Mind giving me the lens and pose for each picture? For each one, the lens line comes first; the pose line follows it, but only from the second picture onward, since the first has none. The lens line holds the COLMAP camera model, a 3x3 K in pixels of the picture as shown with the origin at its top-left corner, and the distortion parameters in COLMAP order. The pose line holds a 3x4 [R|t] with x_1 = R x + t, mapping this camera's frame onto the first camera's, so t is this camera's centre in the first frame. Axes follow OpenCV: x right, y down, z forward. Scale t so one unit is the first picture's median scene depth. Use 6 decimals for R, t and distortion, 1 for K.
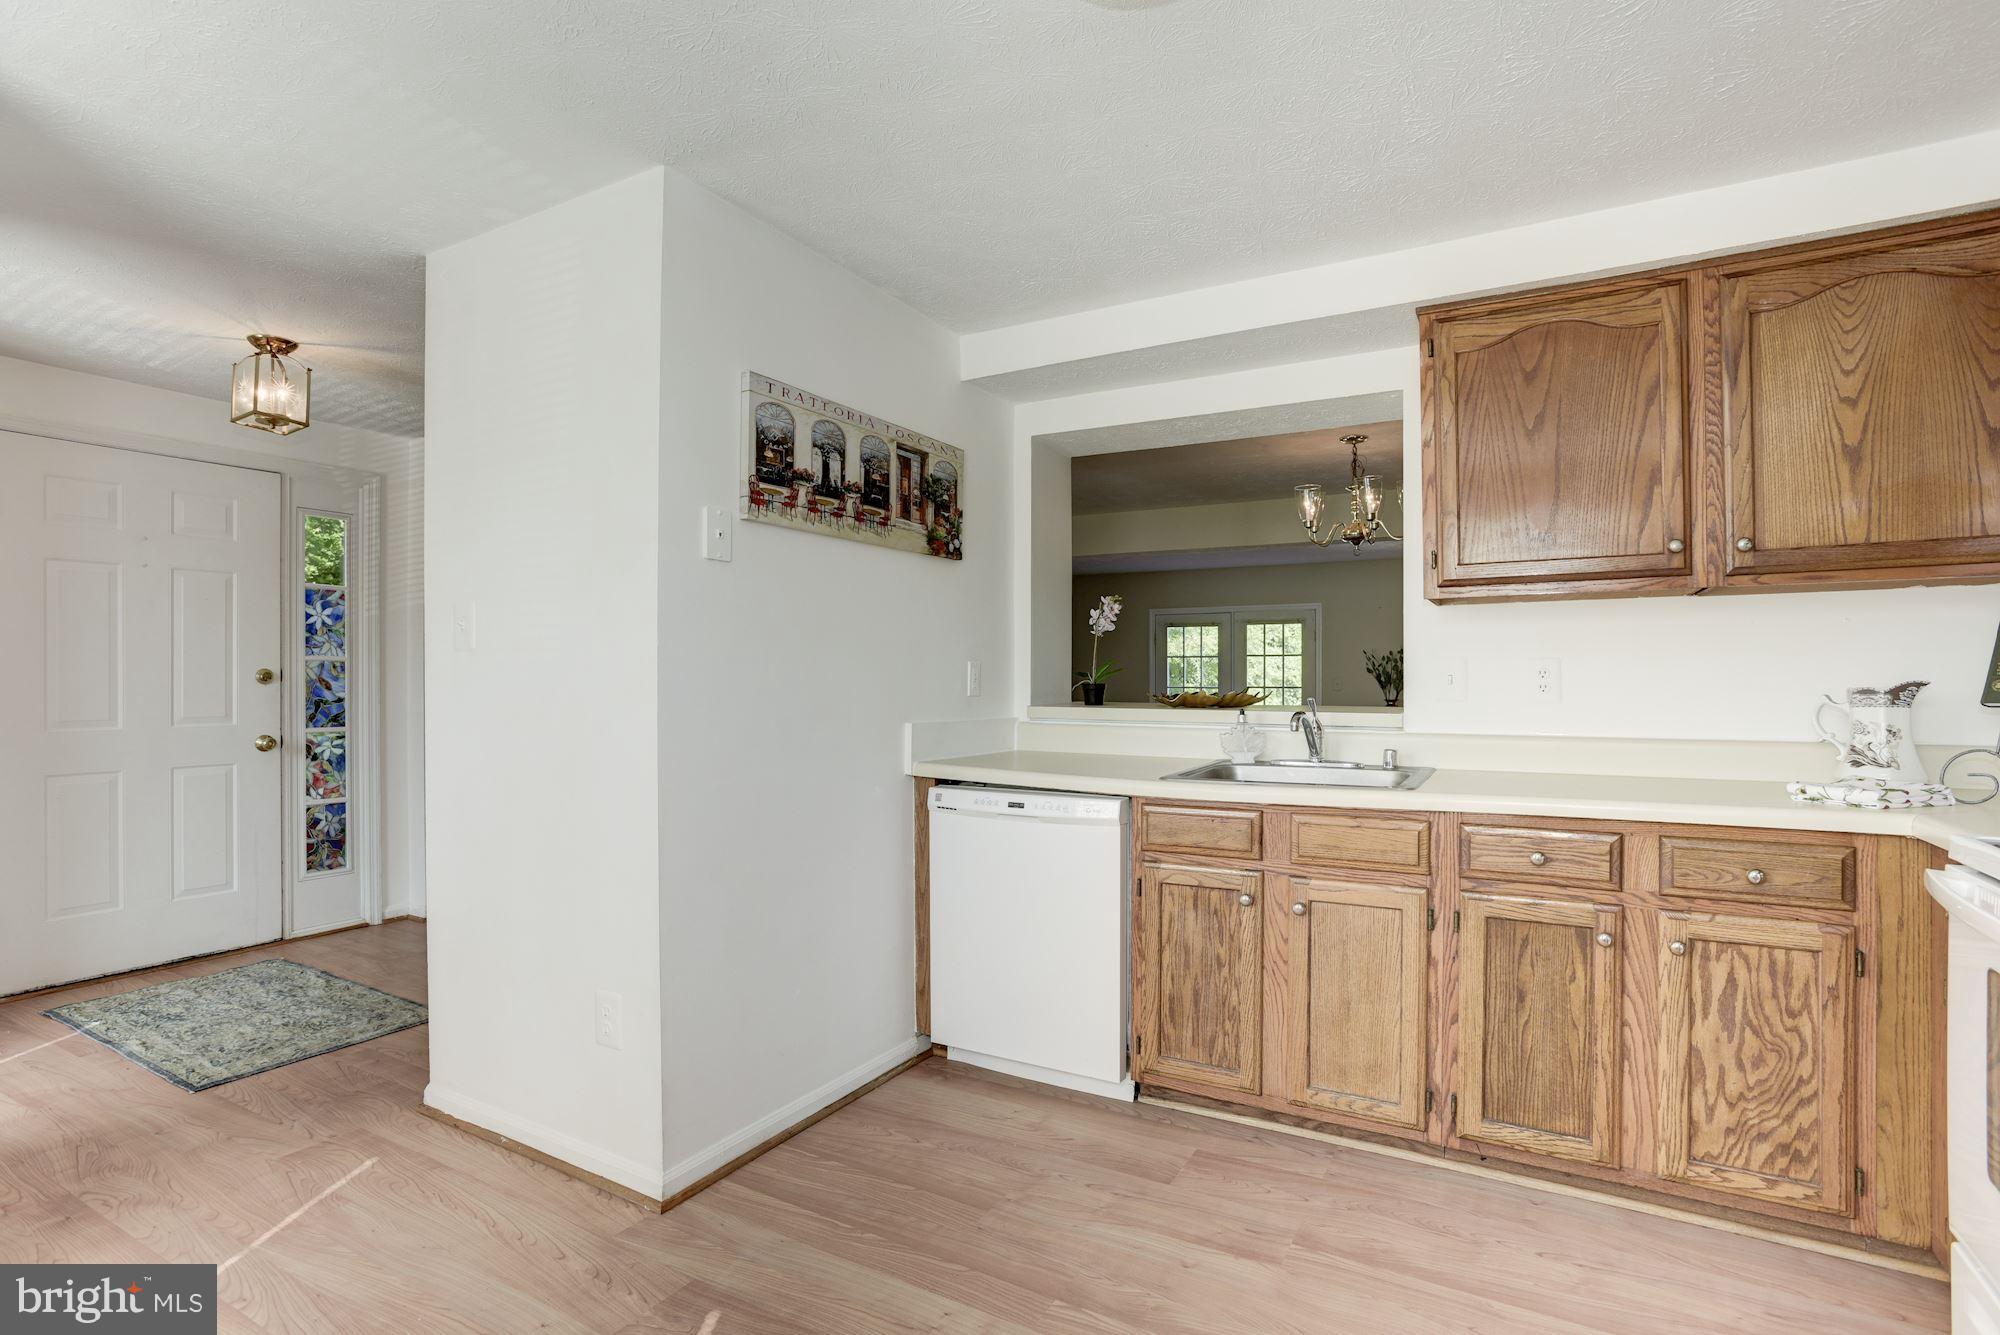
lens RADIAL K [[967.9, 0, 1004.6], [0, 967.9, 673.8], [0, 0, 1]] dist [-0.050656, 0.018826]
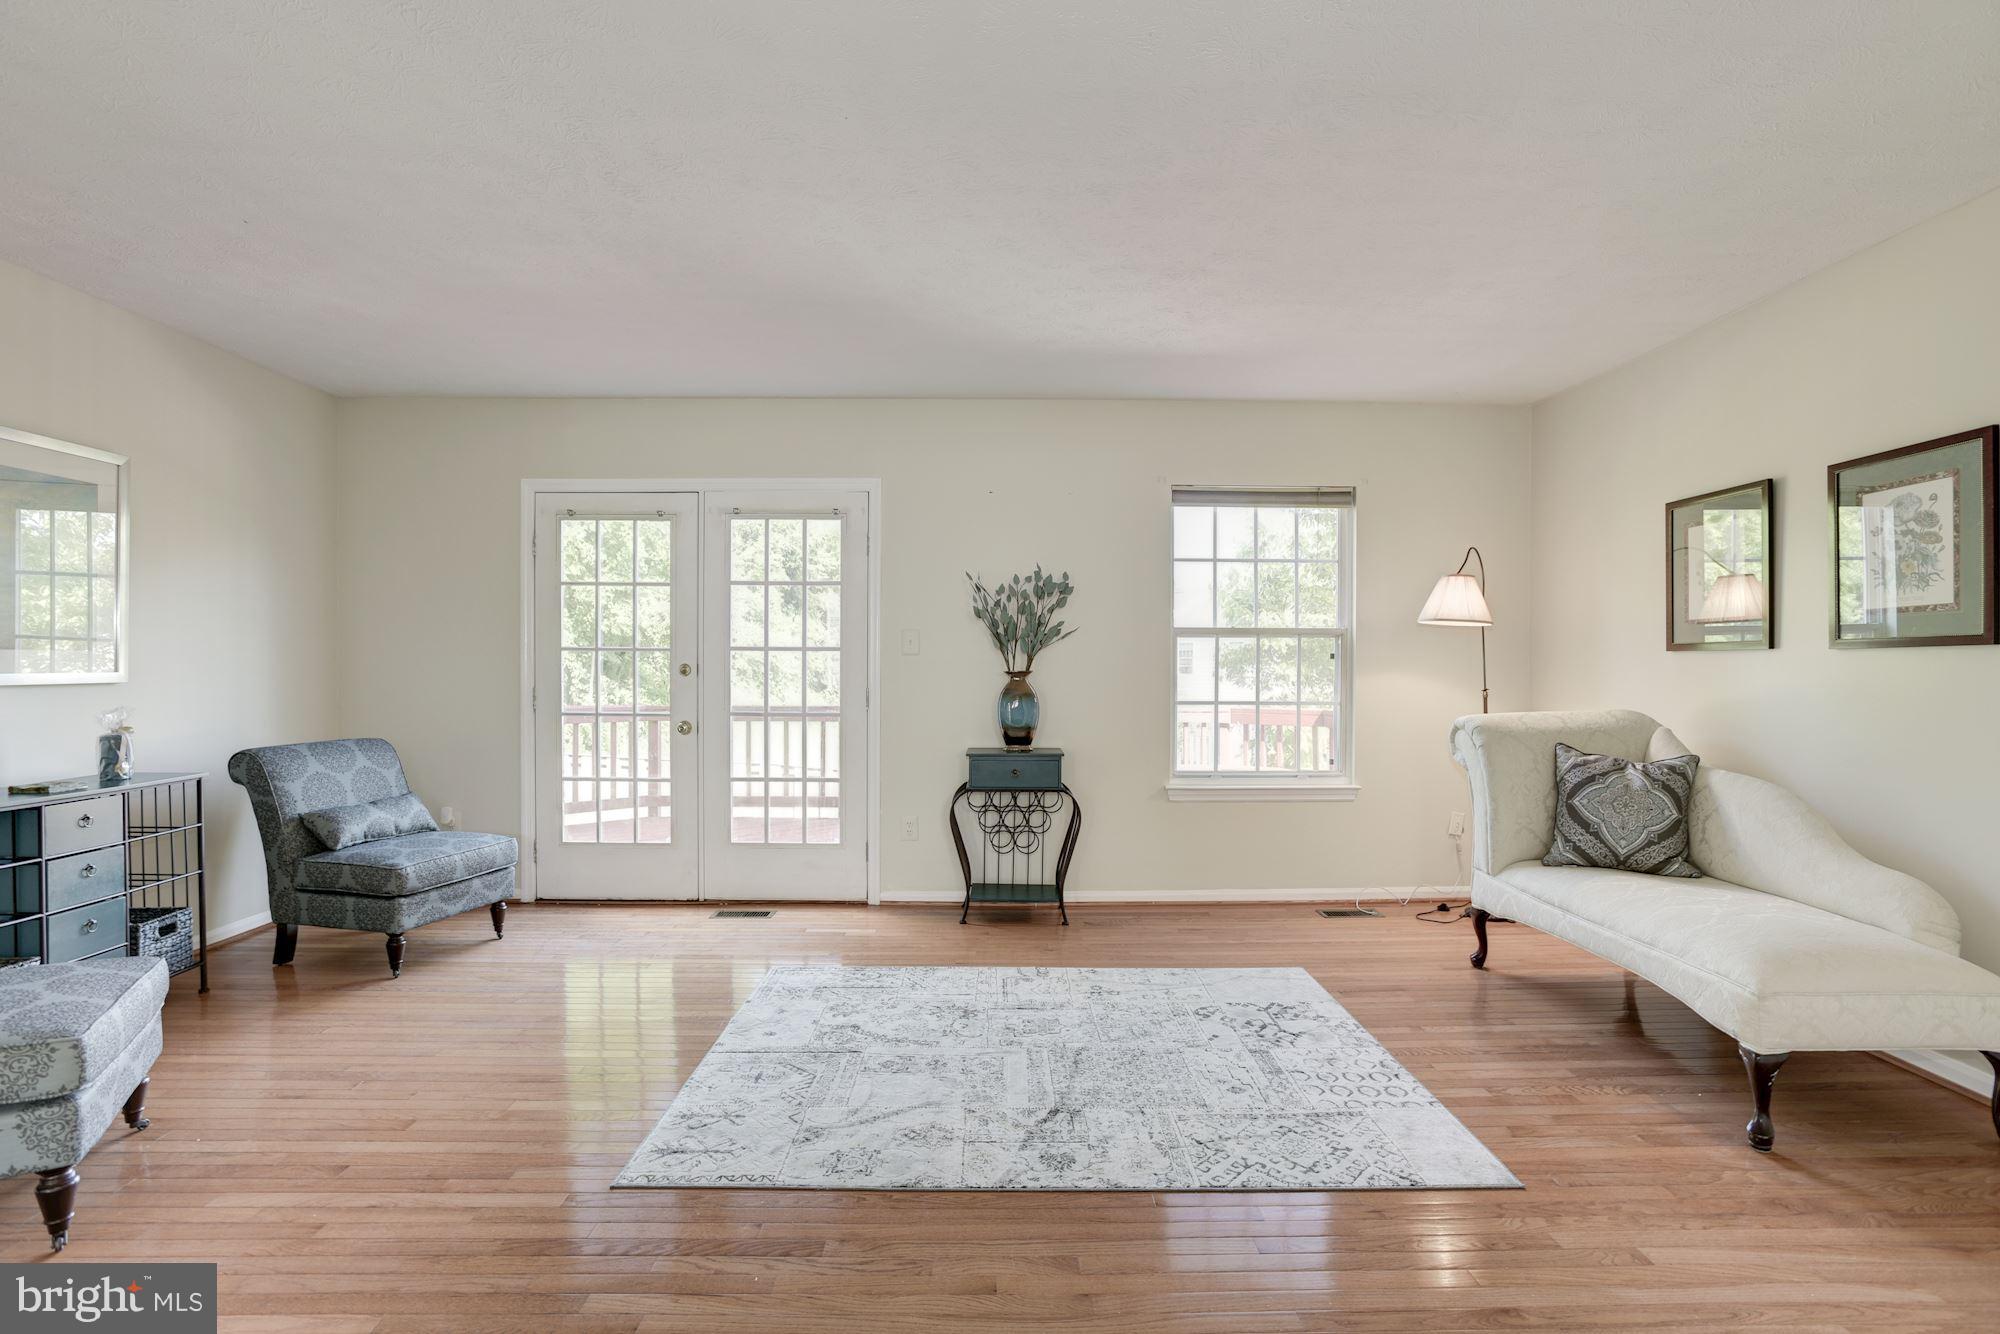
lens RADIAL K [[967.9, 0, 1016.1], [0, 967.9, 674.4], [0, 0, 1]] dist [-0.050656, 0.018826]
pose [[0.862200, -0.006117, 0.506531, 0.128911], [-0.006826, 0.999696, 0.023691, 0.015101], [-0.506522, -0.023884, 0.861896, 0.507323]]
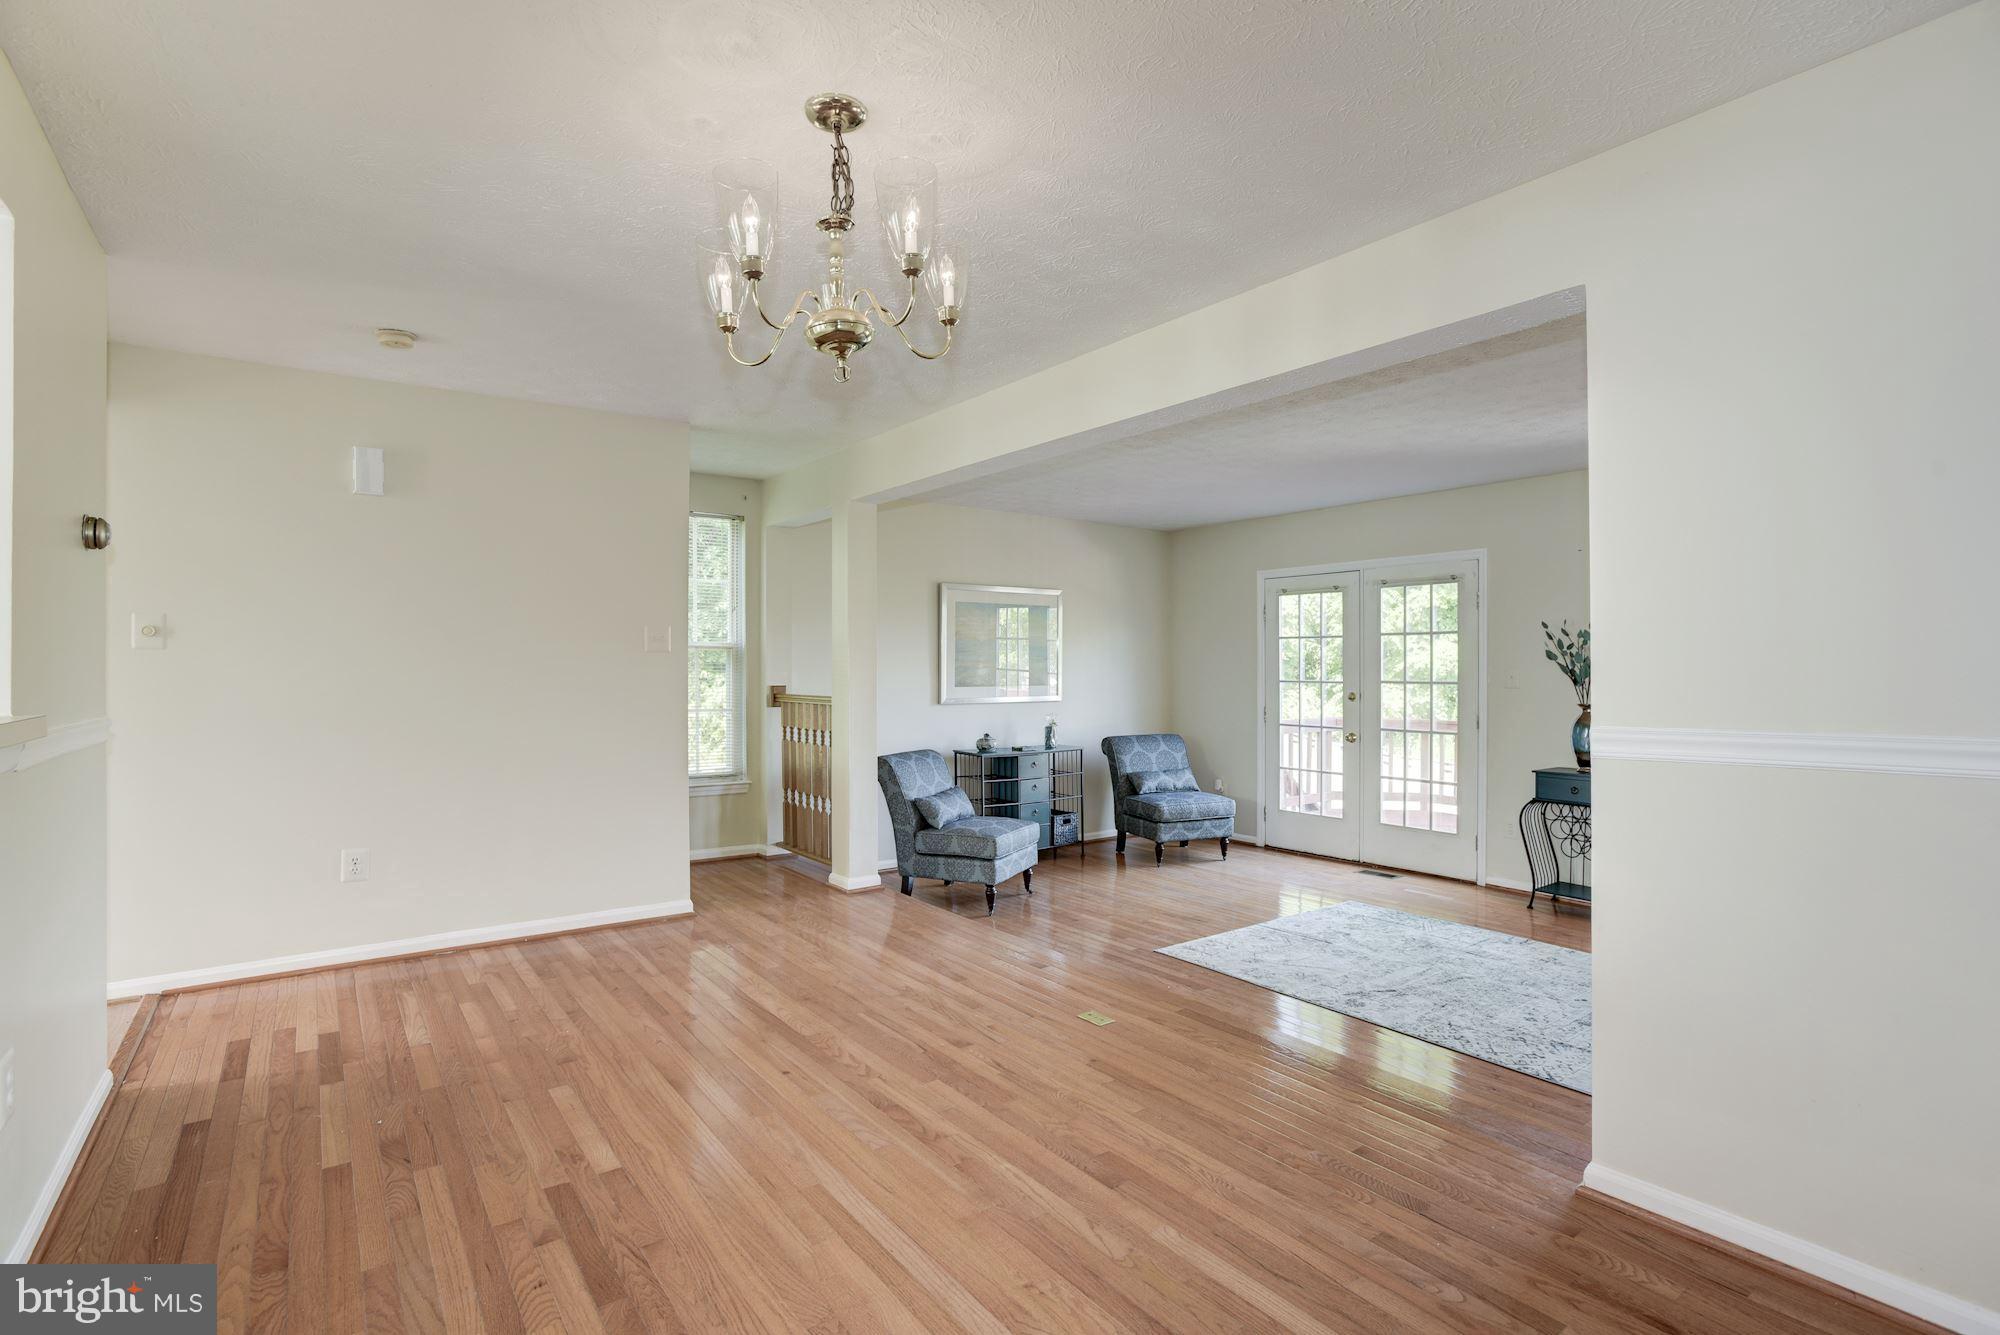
lens RADIAL K [[967.9, 0, 973.3], [0, 967.9, 662.8], [0, 0, 1]] dist [-0.050656, 0.018826]
pose [[0.899772, -0.008022, -0.436286, 0.287615], [0.011591, 0.999918, 0.005518, -0.005747], [0.436206, -0.010022, 0.899791, 0.276036]]
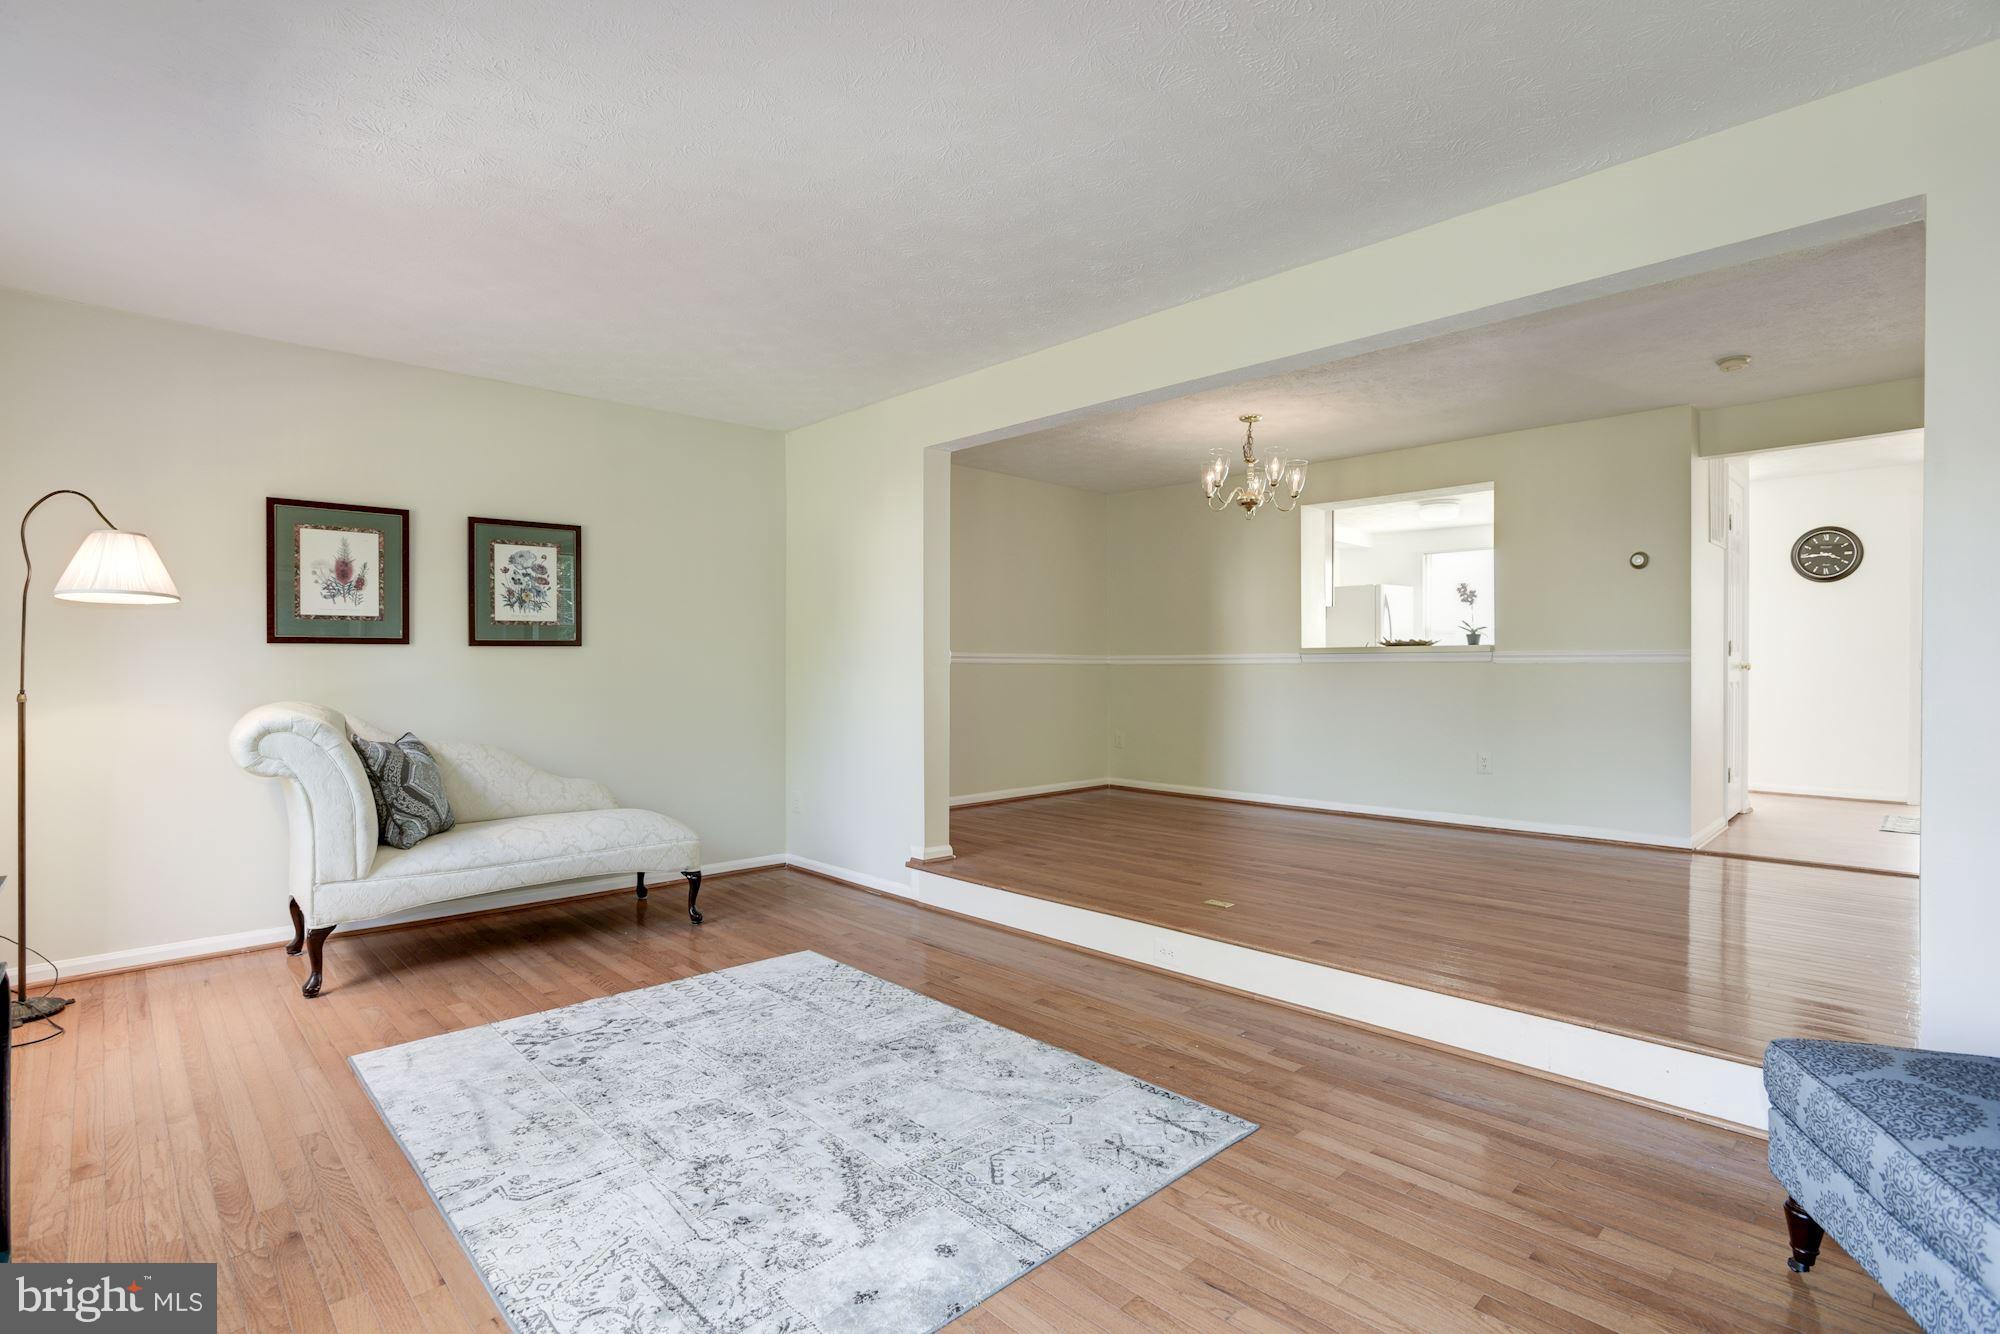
lens RADIAL K [[967.9, 0, 1007.0], [0, 967.9, 673.3], [0, 0, 1]] dist [-0.050656, 0.018826]
pose [[-0.960823, -0.002480, 0.277150, 0.153441], [-0.004056, 0.999979, -0.005111, 0.026157], [-0.277132, -0.006034, -0.960813, 0.997766]]
